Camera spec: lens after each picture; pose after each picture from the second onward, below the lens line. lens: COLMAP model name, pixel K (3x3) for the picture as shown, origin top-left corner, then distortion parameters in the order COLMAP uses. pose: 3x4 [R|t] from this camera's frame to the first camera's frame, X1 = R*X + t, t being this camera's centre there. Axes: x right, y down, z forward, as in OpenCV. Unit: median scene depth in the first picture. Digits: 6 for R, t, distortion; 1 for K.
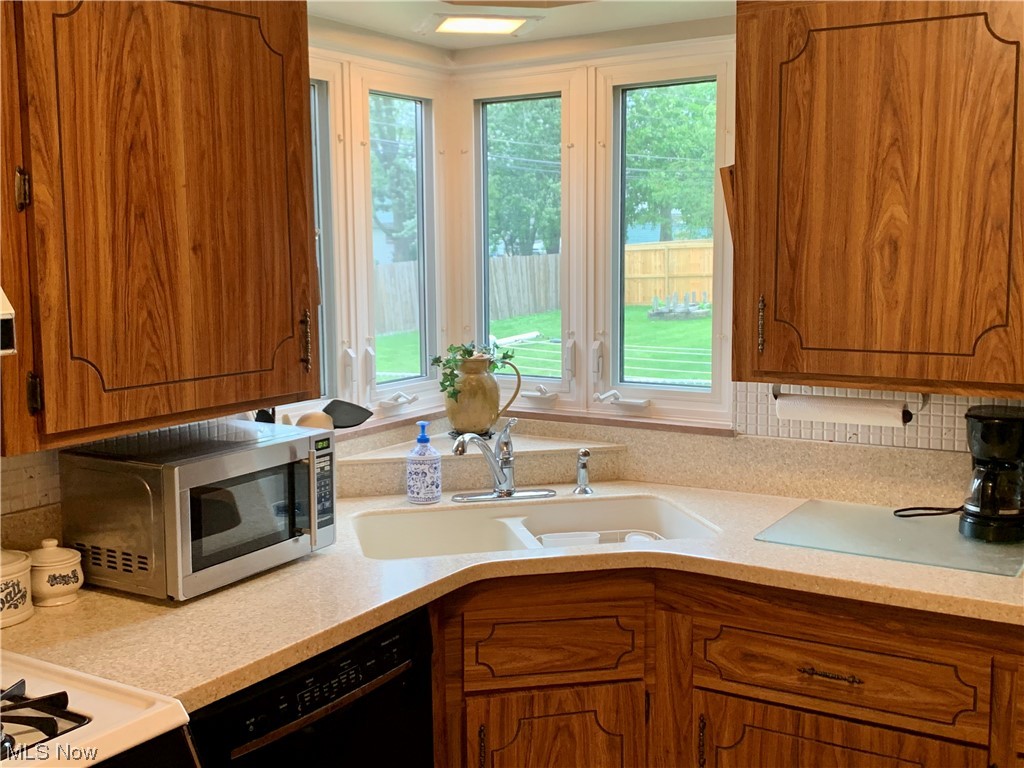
lens RADIAL K [[1135.5, 0, 508.8], [0, 1135.5, 368.1], [0, 0, 1]] dist [0.120146, -0.352829]
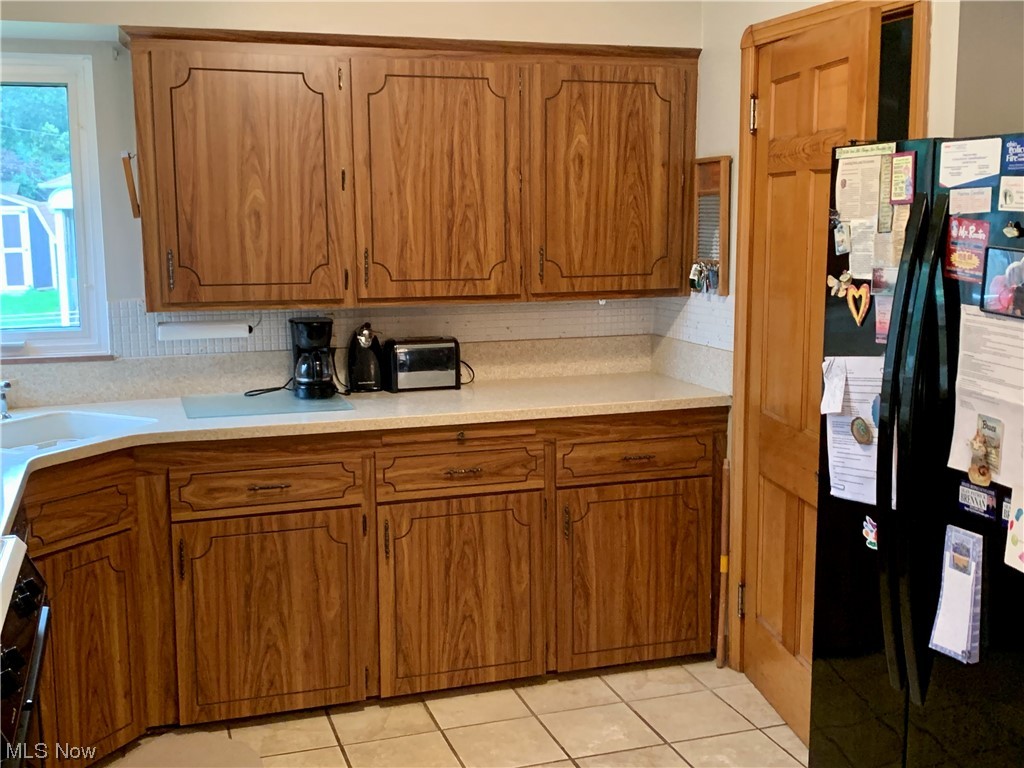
lens RADIAL K [[1134.3, 0, 512.0], [0, 1134.3, 384.0], [0, 0, 1]] dist [0.195495, -0.695430]
pose [[0.623890, -0.105530, 0.774354, -0.669186], [0.083173, 0.994180, 0.068476, 0.042698], [-0.777073, 0.021684, 0.629036, -0.238781]]
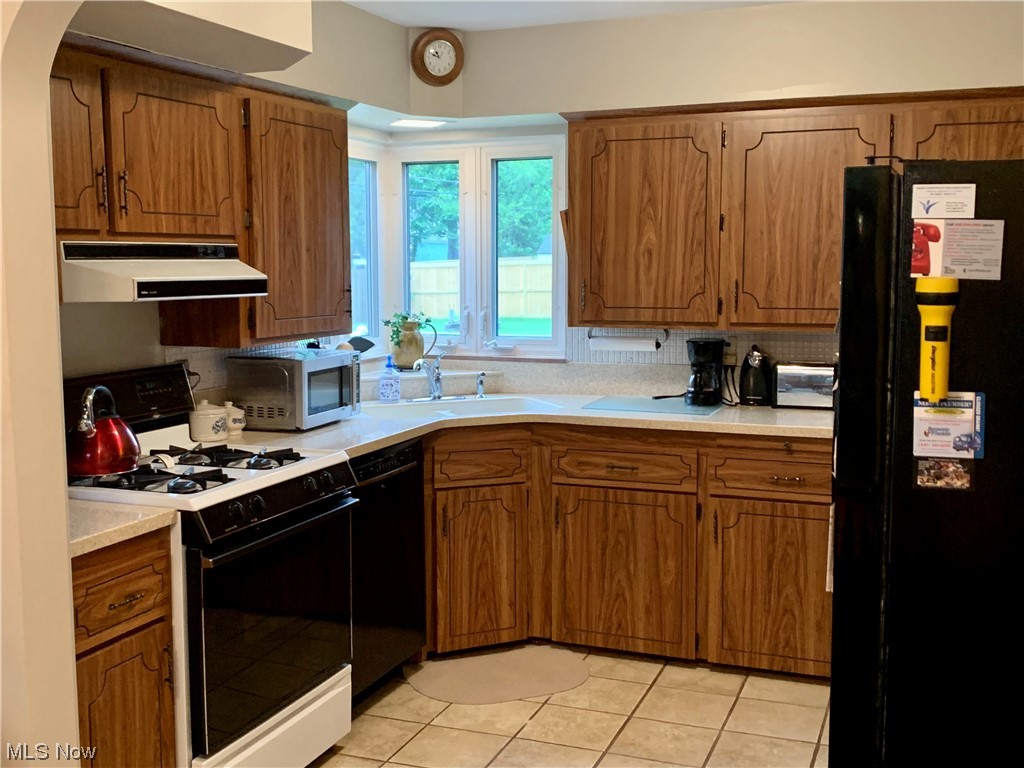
lens RADIAL K [[1134.3, 0, 512.0], [0, 1134.3, 384.0], [0, 0, 1]] dist [0.195495, -0.695430]
pose [[0.981235, -0.013385, 0.192350, -0.268117], [0.014005, 0.999900, -0.001864, 0.115223], [-0.192306, 0.004523, 0.981325, -0.850550]]
